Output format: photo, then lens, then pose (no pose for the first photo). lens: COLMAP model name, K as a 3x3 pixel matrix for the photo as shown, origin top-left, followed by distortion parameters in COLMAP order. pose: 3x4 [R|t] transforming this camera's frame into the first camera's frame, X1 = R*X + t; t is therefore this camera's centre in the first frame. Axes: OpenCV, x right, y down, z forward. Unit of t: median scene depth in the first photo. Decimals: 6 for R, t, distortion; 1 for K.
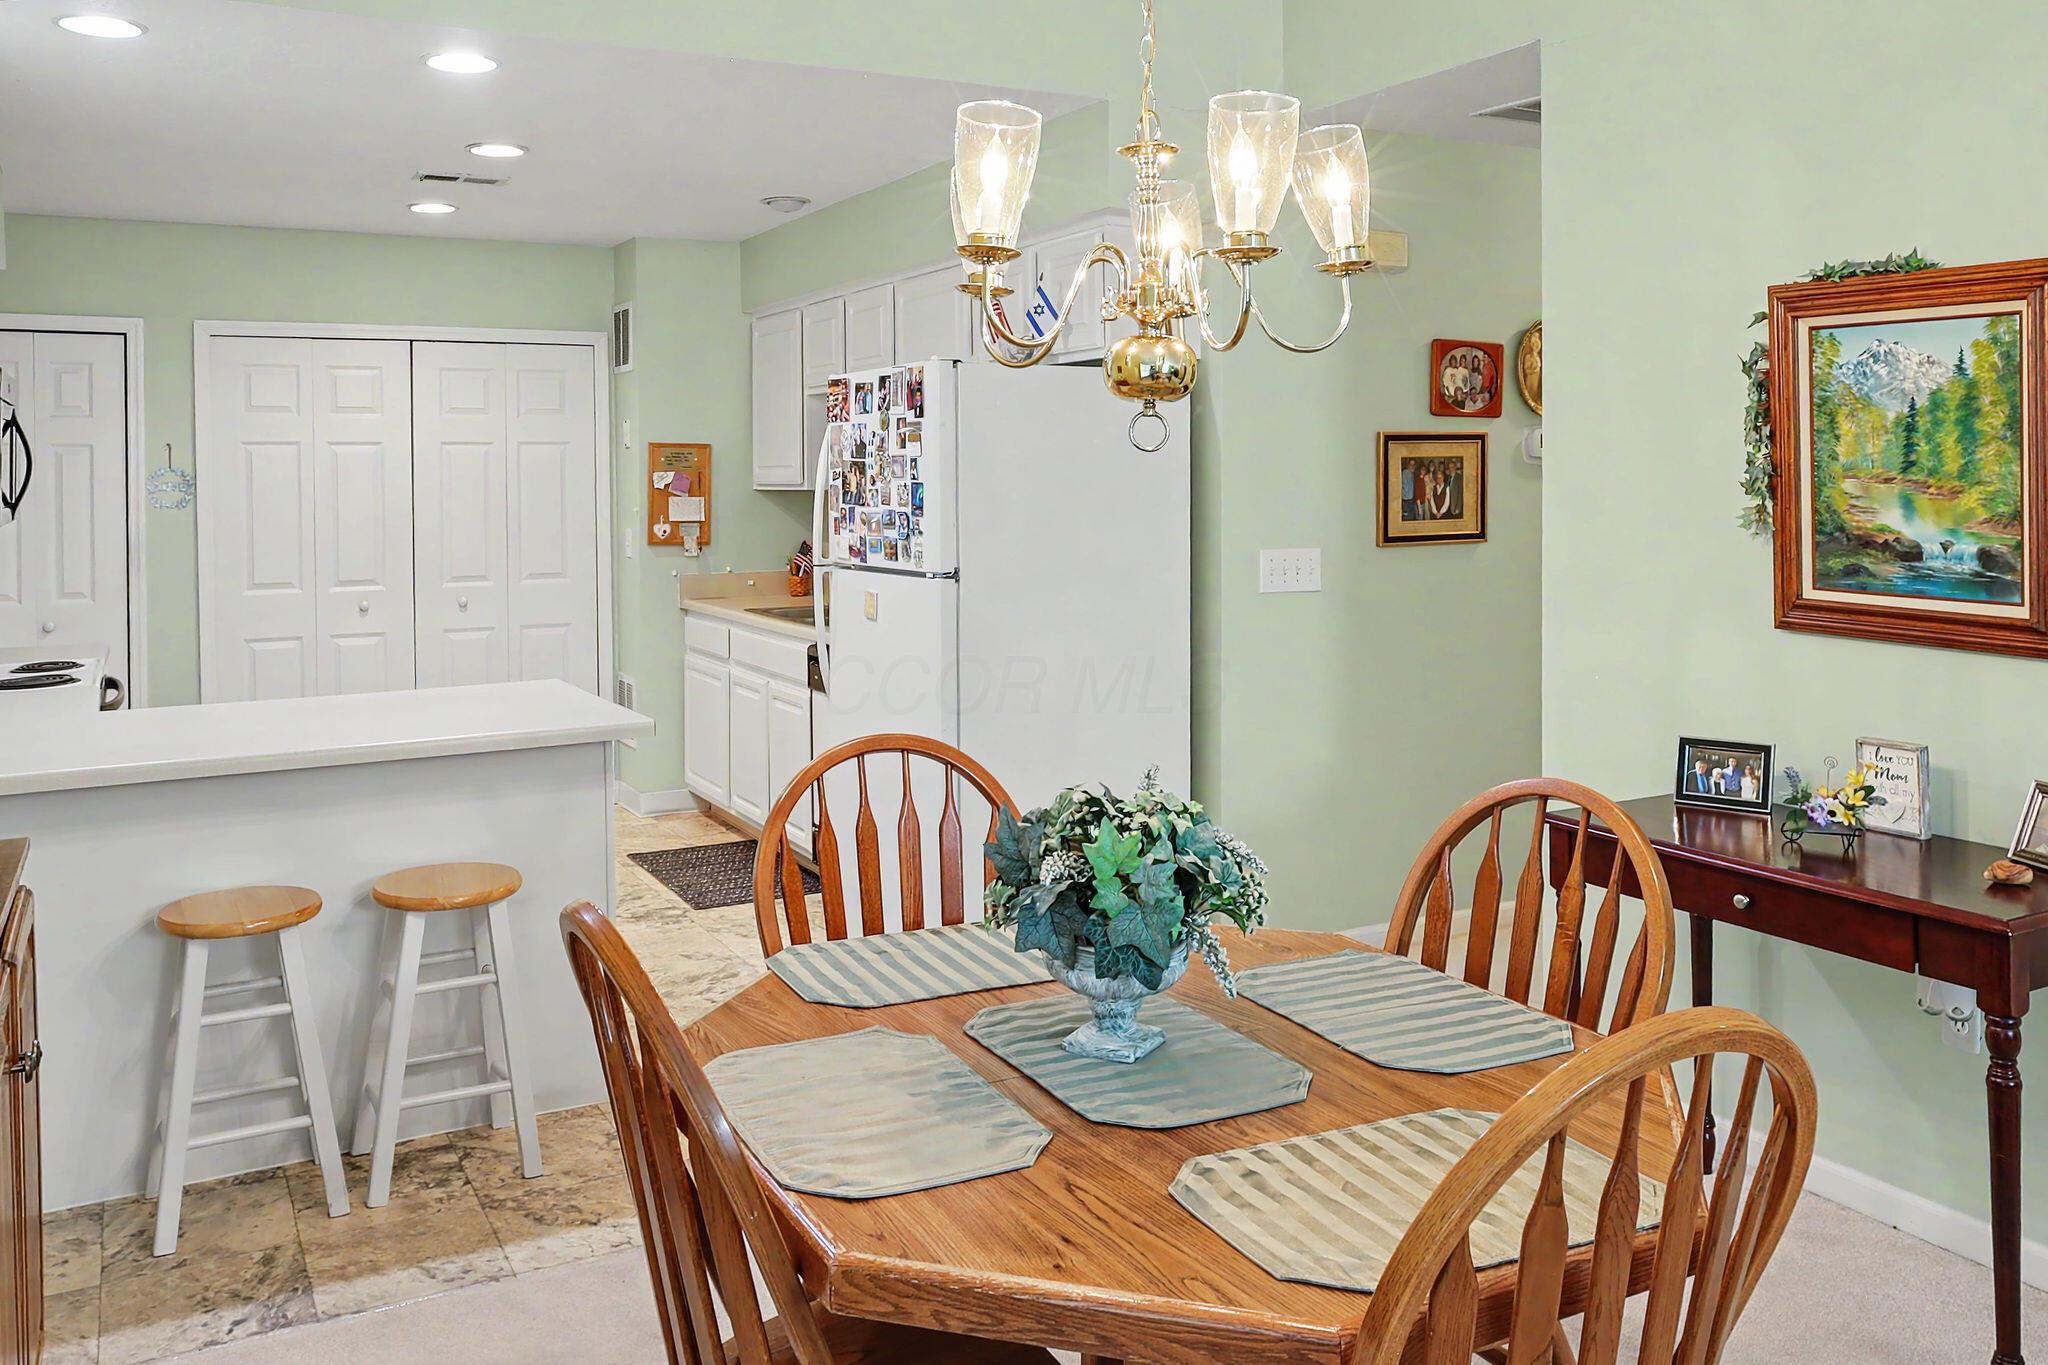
lens RADIAL K [[1633.6, 0, 1024.4], [0, 1633.6, 497.6], [0, 0, 1]] dist [-0.003022, -0.004975]
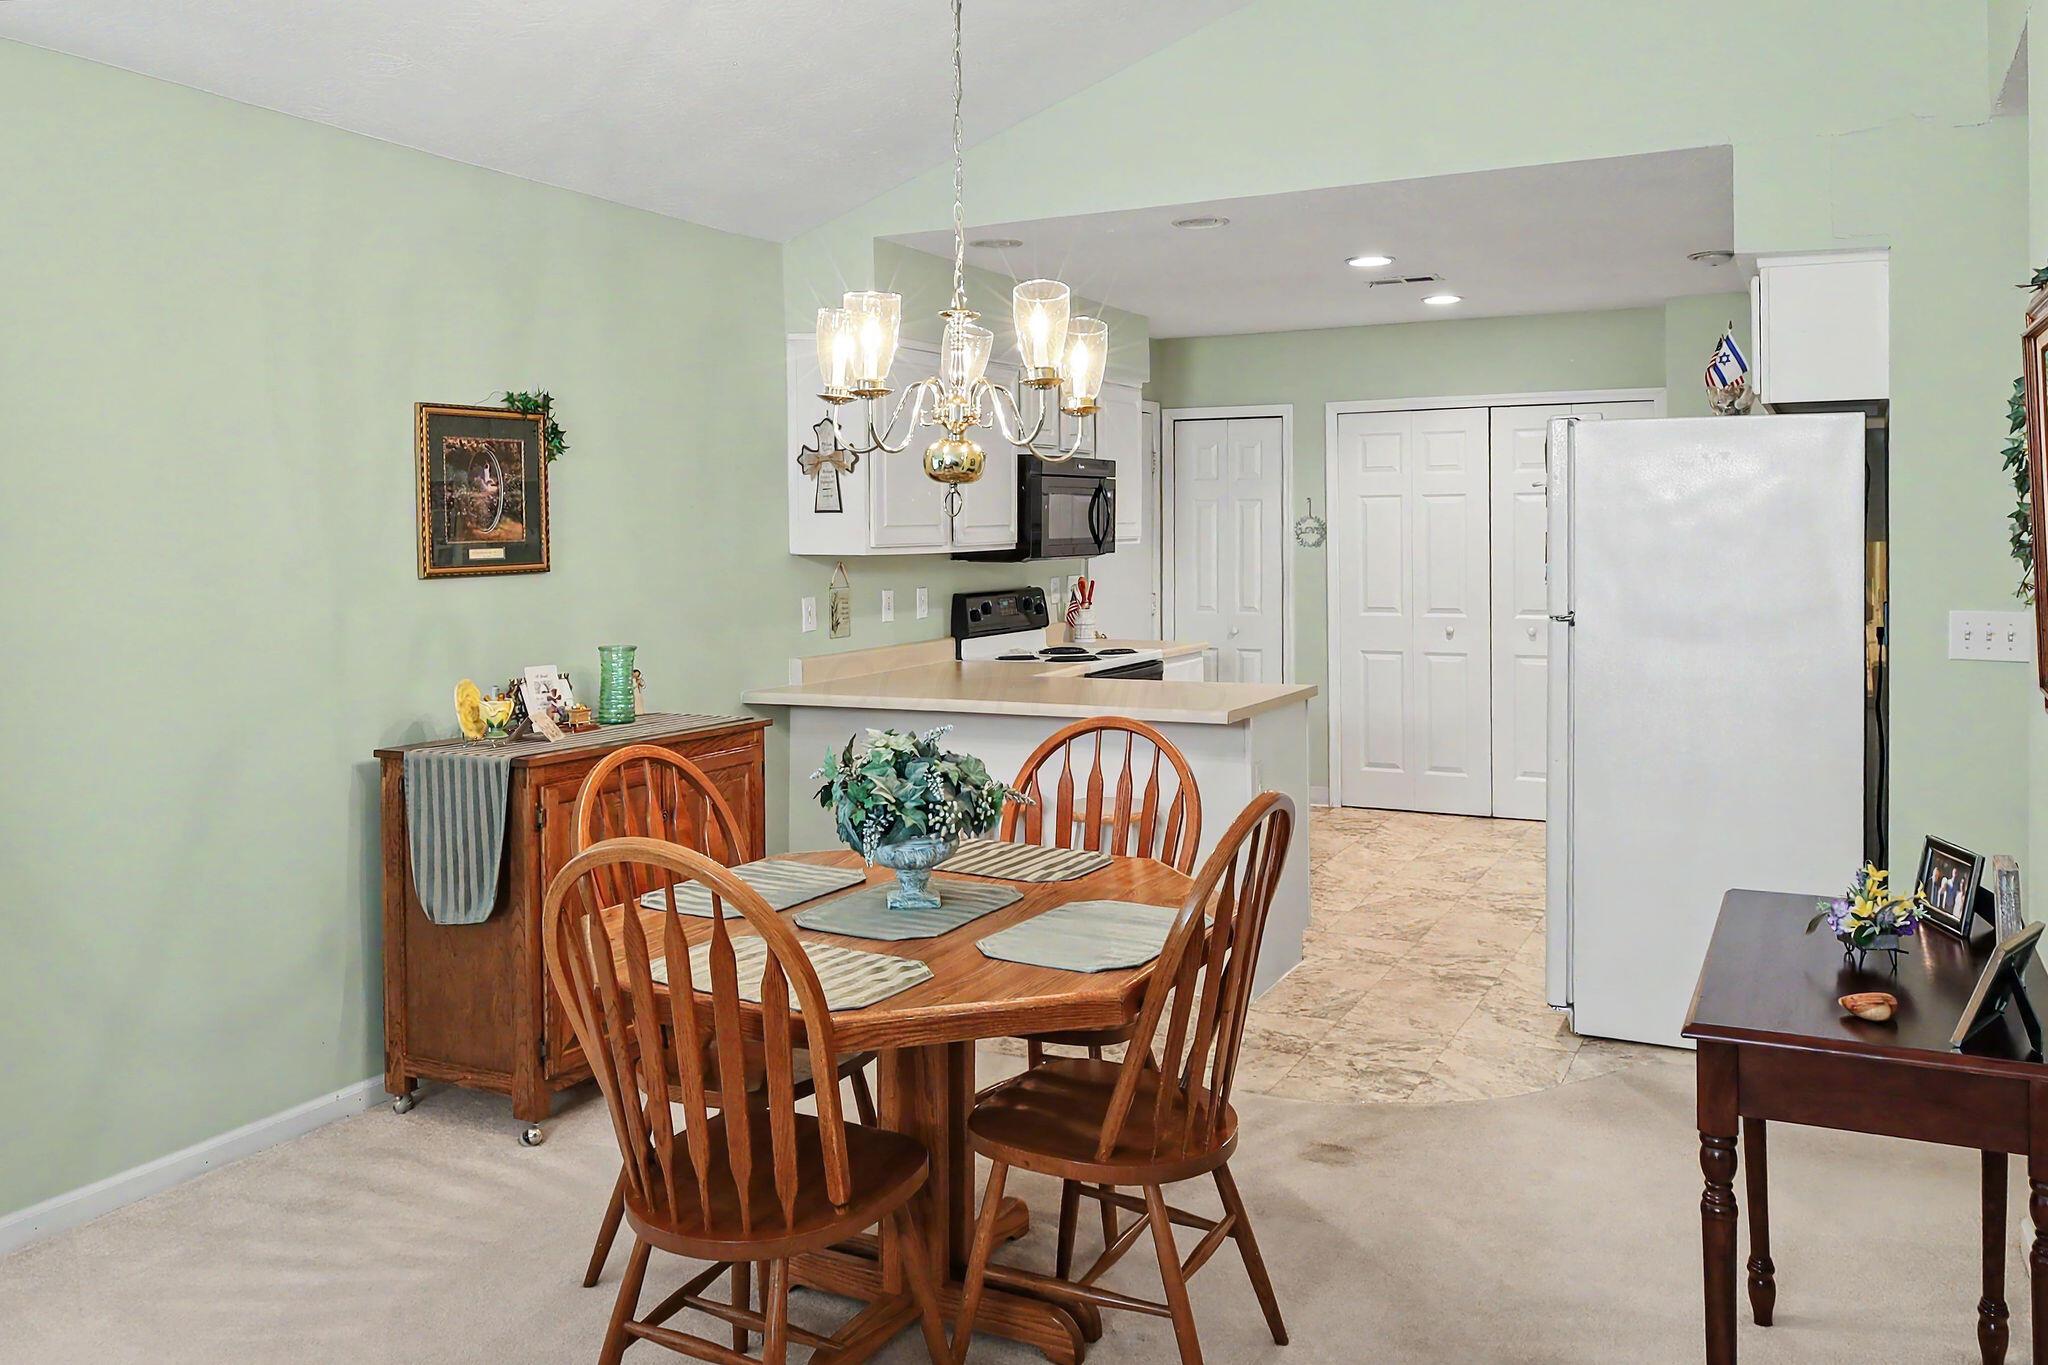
lens RADIAL K [[1606.6, 0, 1024.9], [0, 1606.6, 530.2], [0, 0, 1]] dist [0.006794, 0.002113]
pose [[0.574162, 0.004463, -0.818729, 0.608309], [-0.007741, 0.999970, 0.000023, -0.007681], [0.818705, 0.006324, 0.574180, 0.101276]]
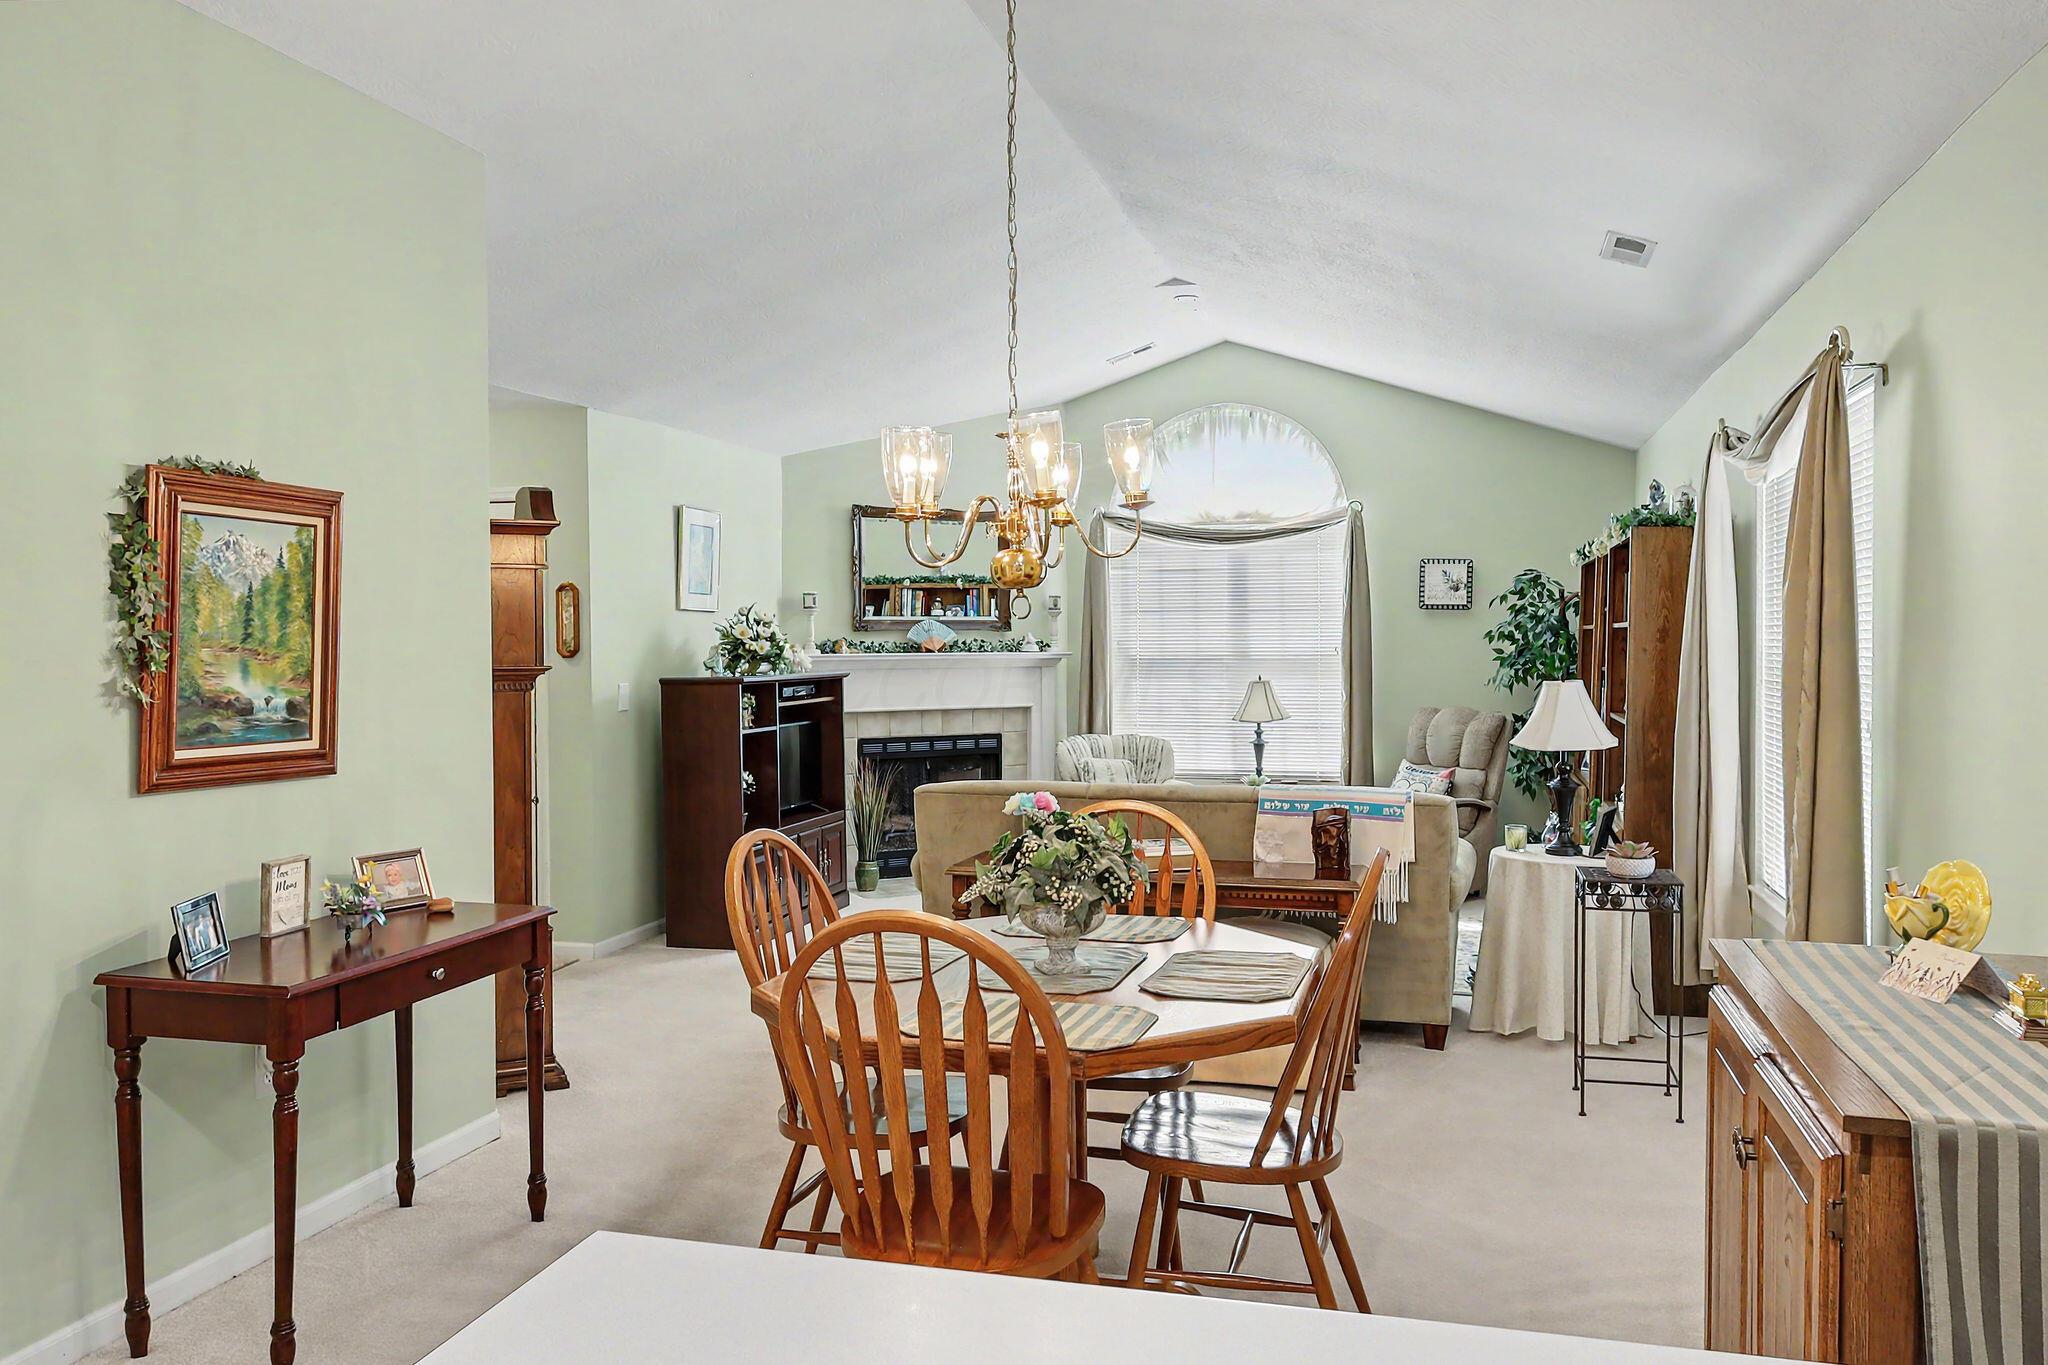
lens RADIAL K [[1591.3, 0, 1024.0], [0, 1591.3, 682.5], [0, 0, 1]] dist [0.001927, 0.000986]
pose [[-0.735911, -0.012175, 0.676968, -0.470327], [0.017563, 0.999159, 0.037061, -0.013349], [-0.676850, 0.039164, -0.735078, 1.008024]]
